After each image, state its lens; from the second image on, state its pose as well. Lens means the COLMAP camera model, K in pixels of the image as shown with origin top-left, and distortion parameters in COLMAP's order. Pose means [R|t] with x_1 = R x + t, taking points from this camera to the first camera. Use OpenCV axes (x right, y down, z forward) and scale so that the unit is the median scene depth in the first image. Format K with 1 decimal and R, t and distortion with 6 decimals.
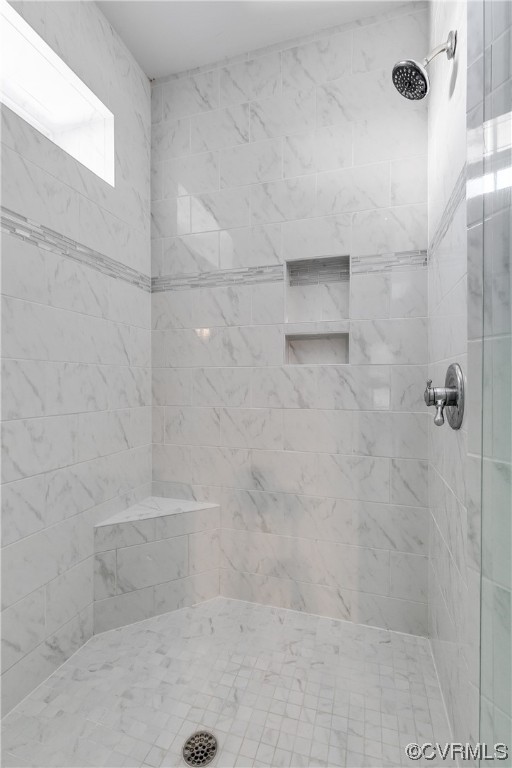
lens RADIAL K [[350.5, 0, 240.1], [0, 350.5, 383.7], [0, 0, 1]] dist [0.005912, 0.000933]
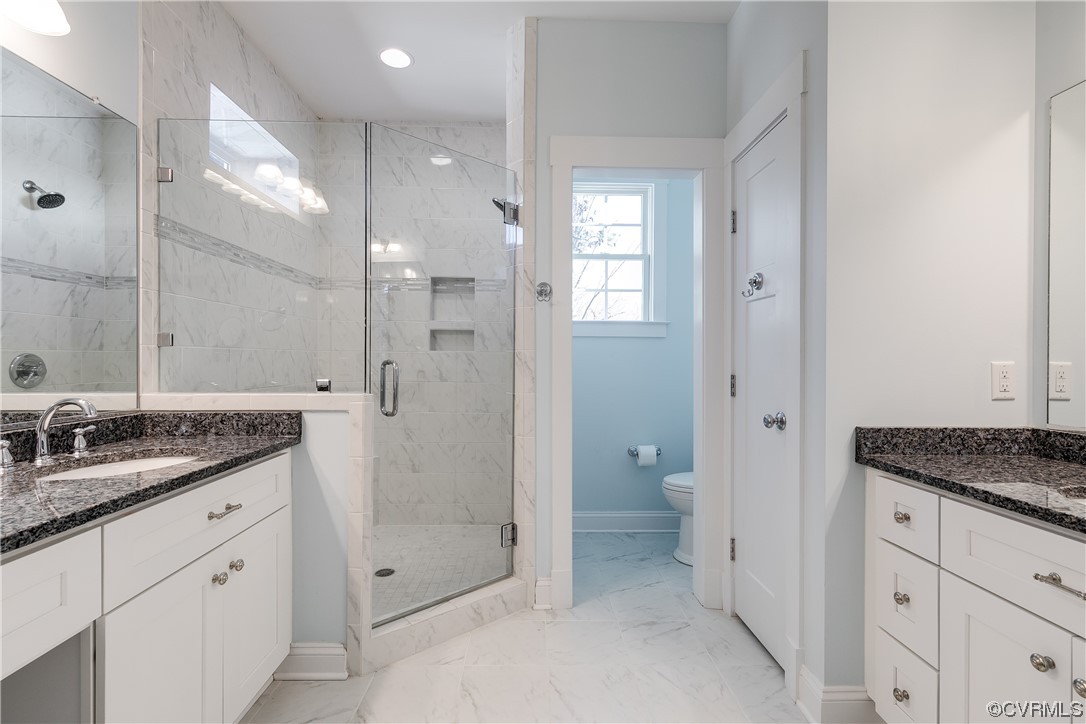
lens RADIAL K [[495.6, 0, 543.6], [0, 495.6, 362.6], [0, 0, 1]] dist [0.005912, 0.000933]
pose [[0.923967, 0.002207, 0.382465, -0.214603], [-0.005595, 0.999954, 0.007747, -0.025652], [-0.382430, -0.009298, 0.923938, -1.027584]]
